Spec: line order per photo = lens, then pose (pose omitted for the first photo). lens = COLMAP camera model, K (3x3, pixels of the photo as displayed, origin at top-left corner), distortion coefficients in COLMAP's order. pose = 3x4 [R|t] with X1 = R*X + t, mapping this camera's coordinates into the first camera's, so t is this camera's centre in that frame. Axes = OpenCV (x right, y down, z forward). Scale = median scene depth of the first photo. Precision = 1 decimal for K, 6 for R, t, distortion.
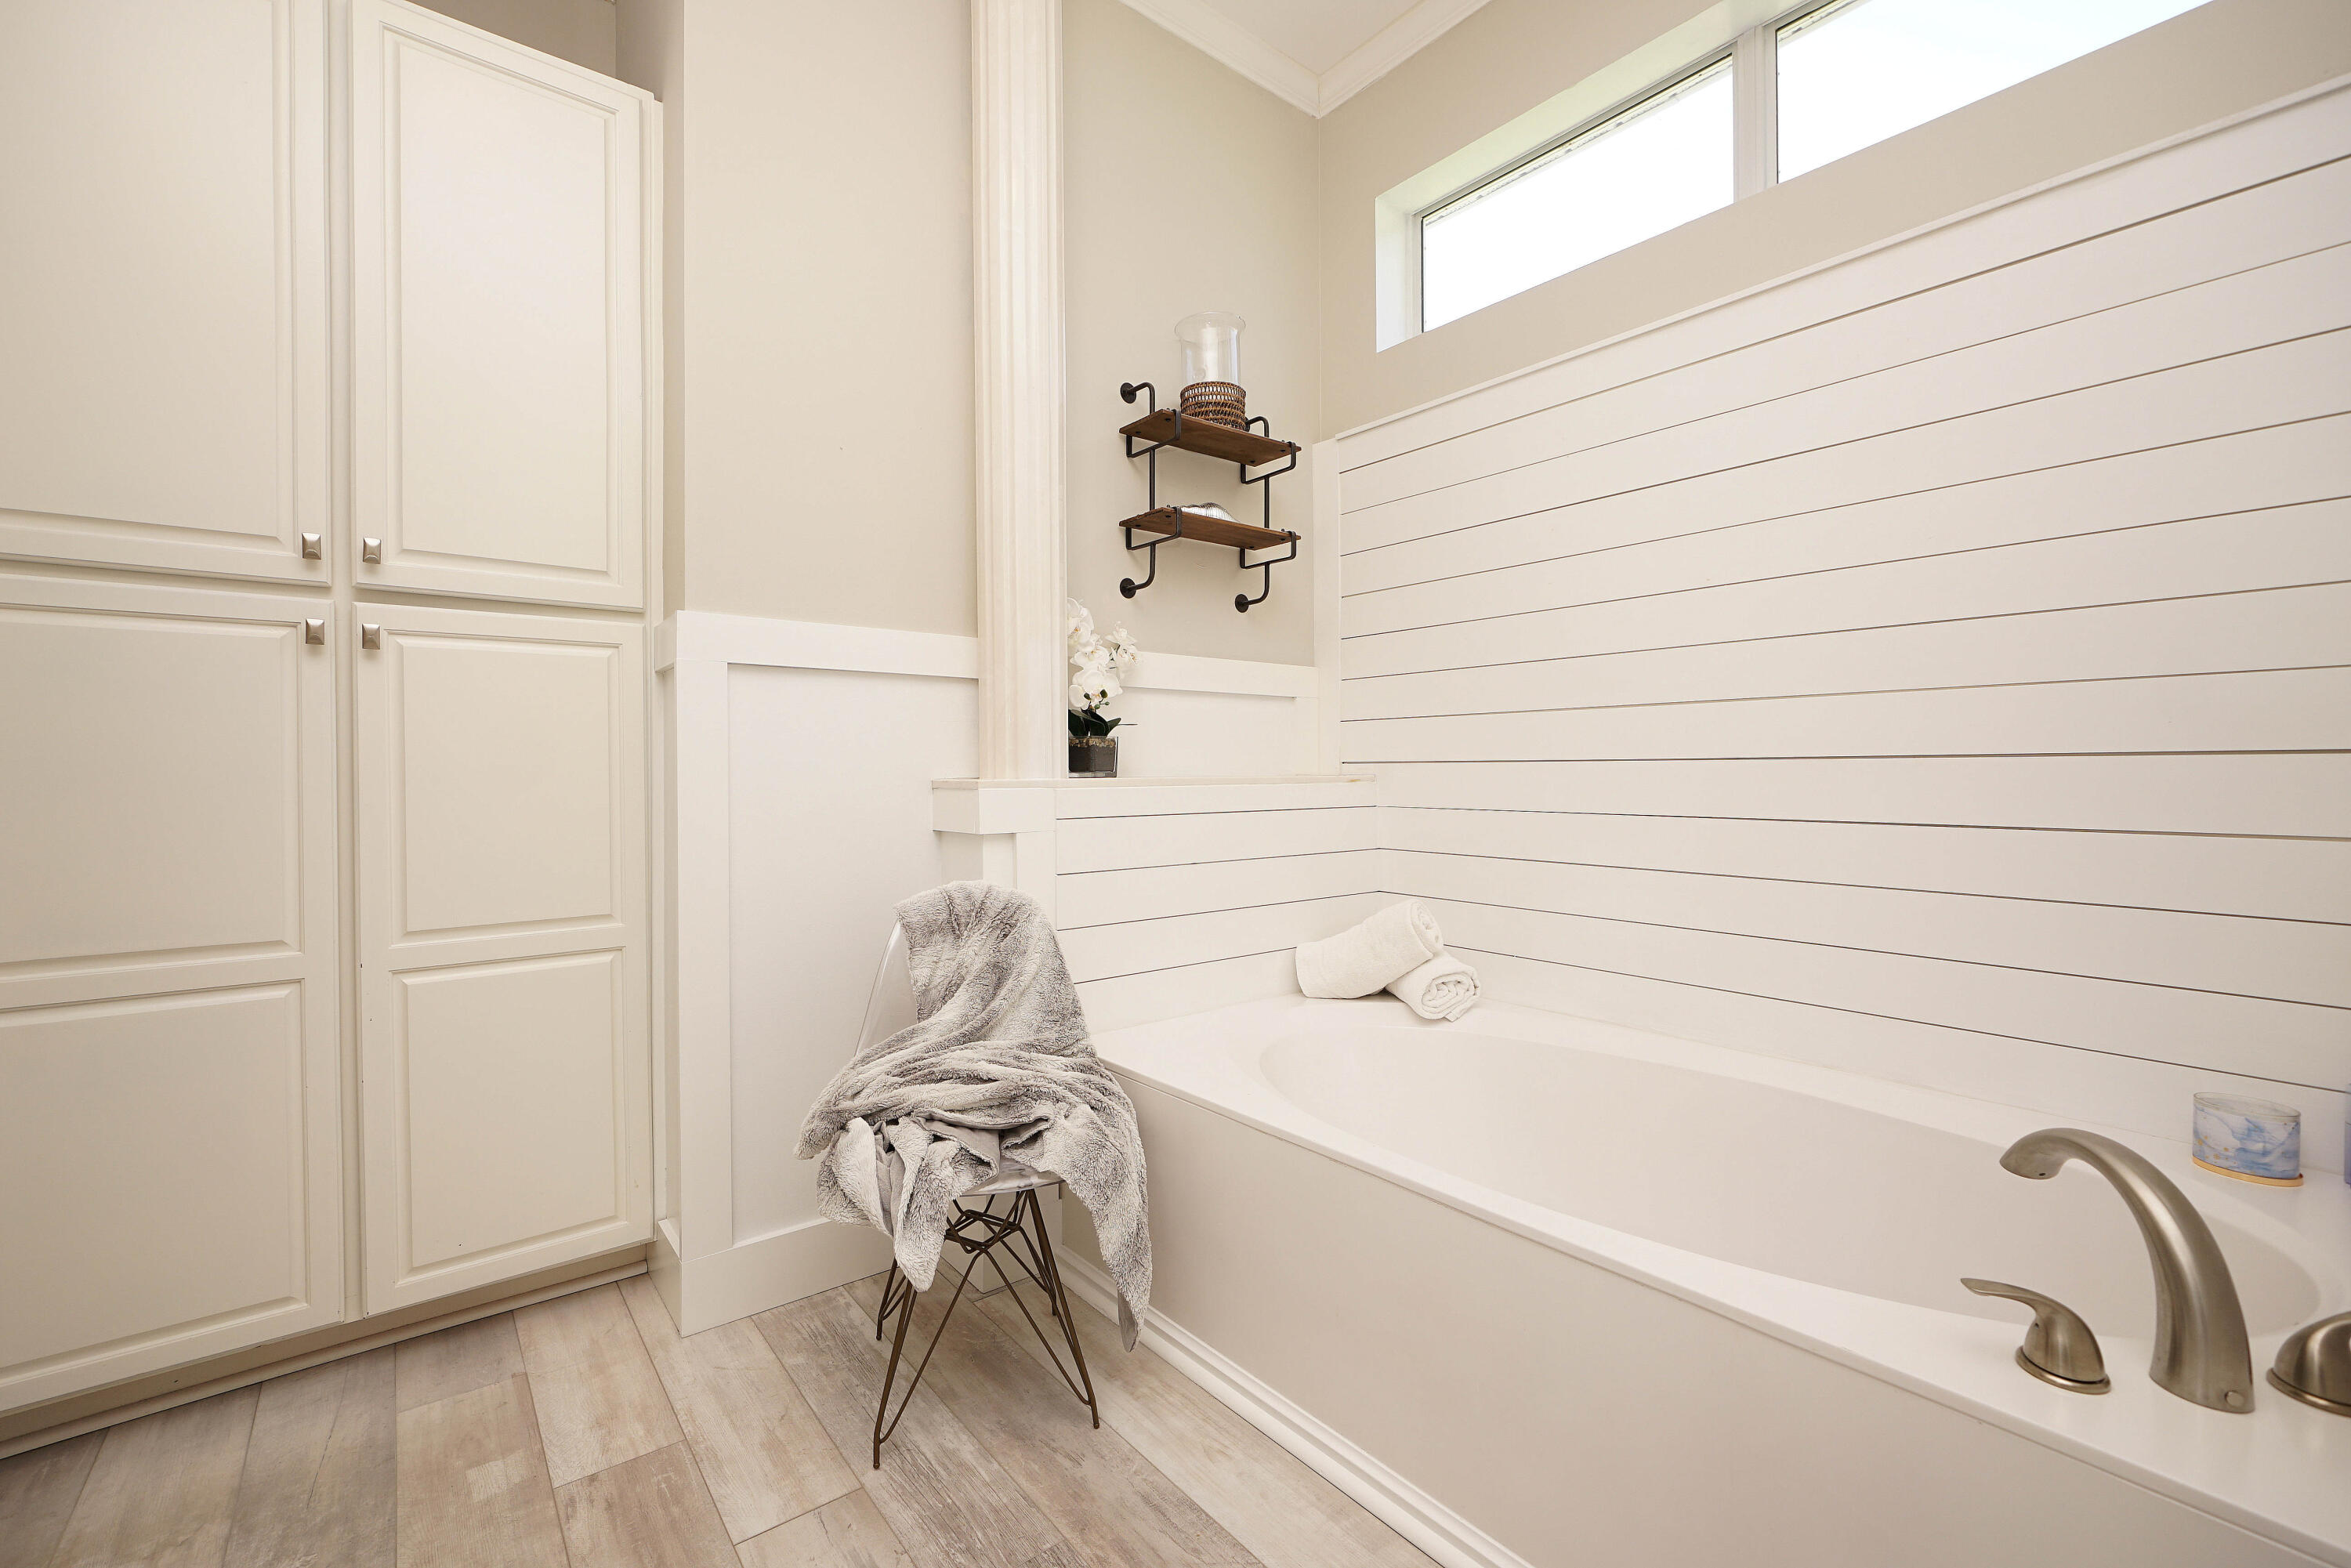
lens RADIAL K [[982.6, 0, 1157.0], [0, 982.6, 779.4], [0, 0, 1]] dist [-0.016408, 0.005368]
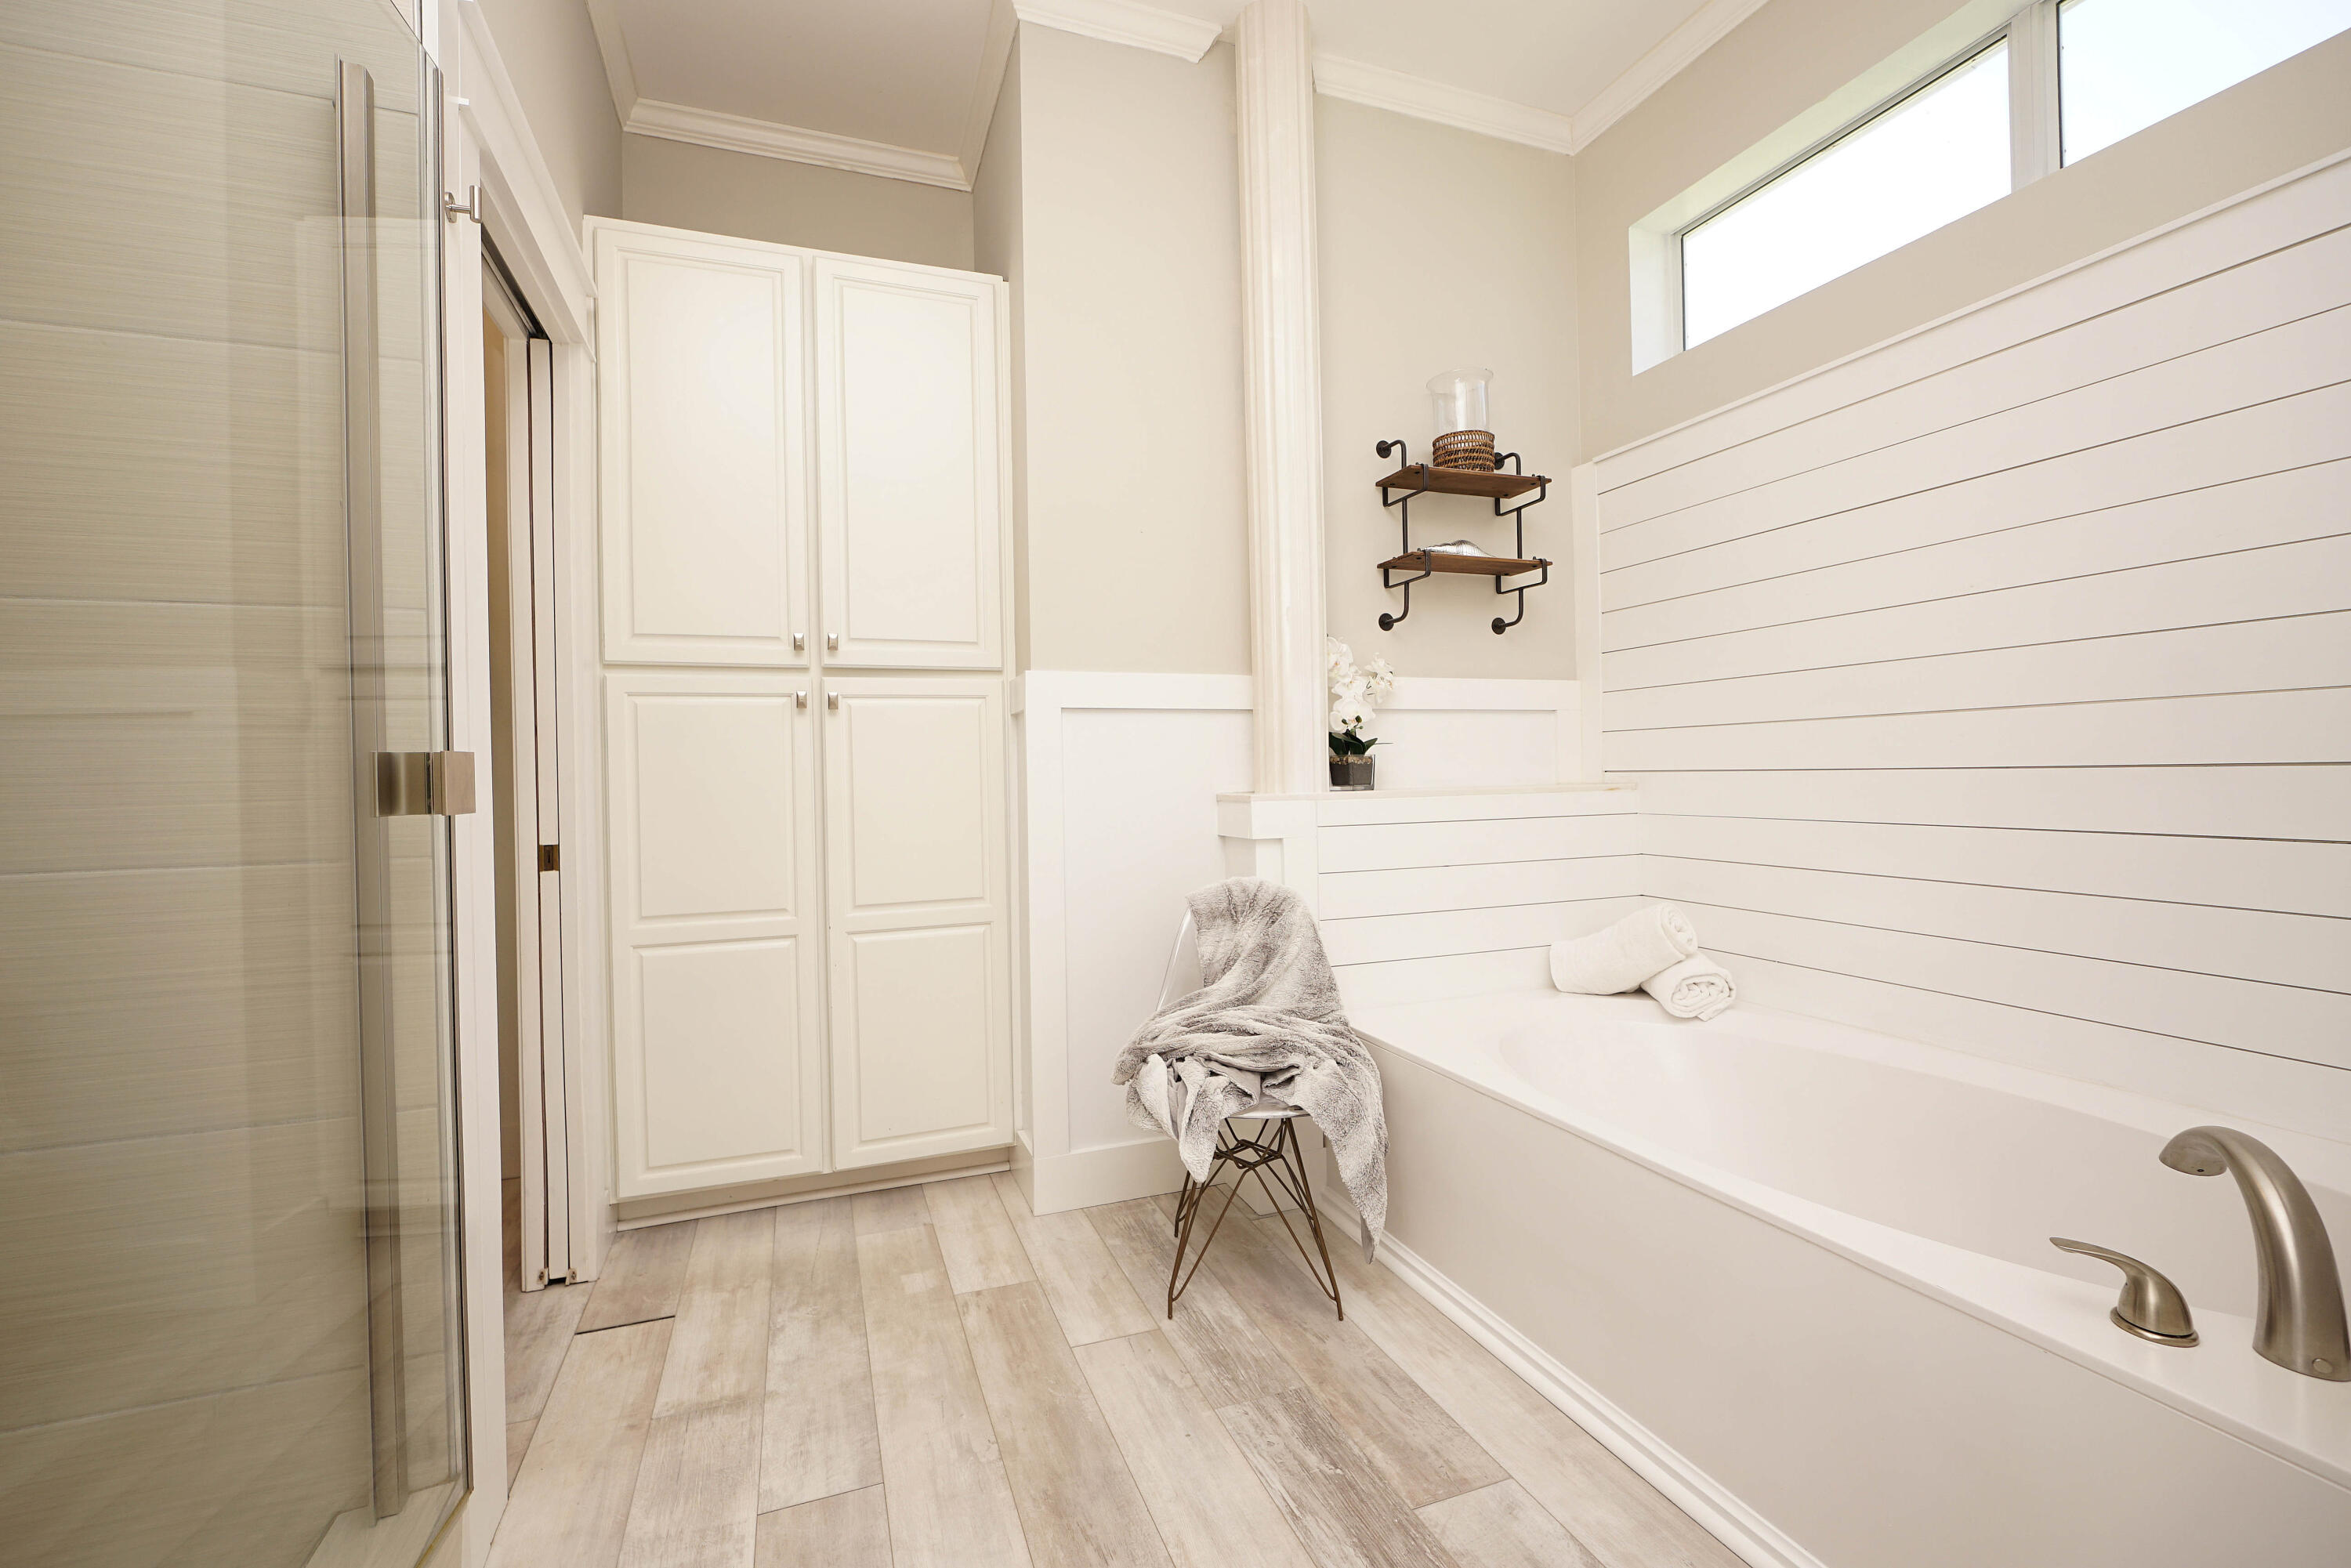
lens RADIAL K [[982.6, 0, 1157.0], [0, 982.6, 779.4], [0, 0, 1]] dist [-0.016408, 0.005368]
pose [[0.949189, -0.012503, -0.314459, 0.103844], [0.012481, 0.999920, -0.002084, -0.019753], [0.314460, -0.001946, 0.949269, -0.224982]]
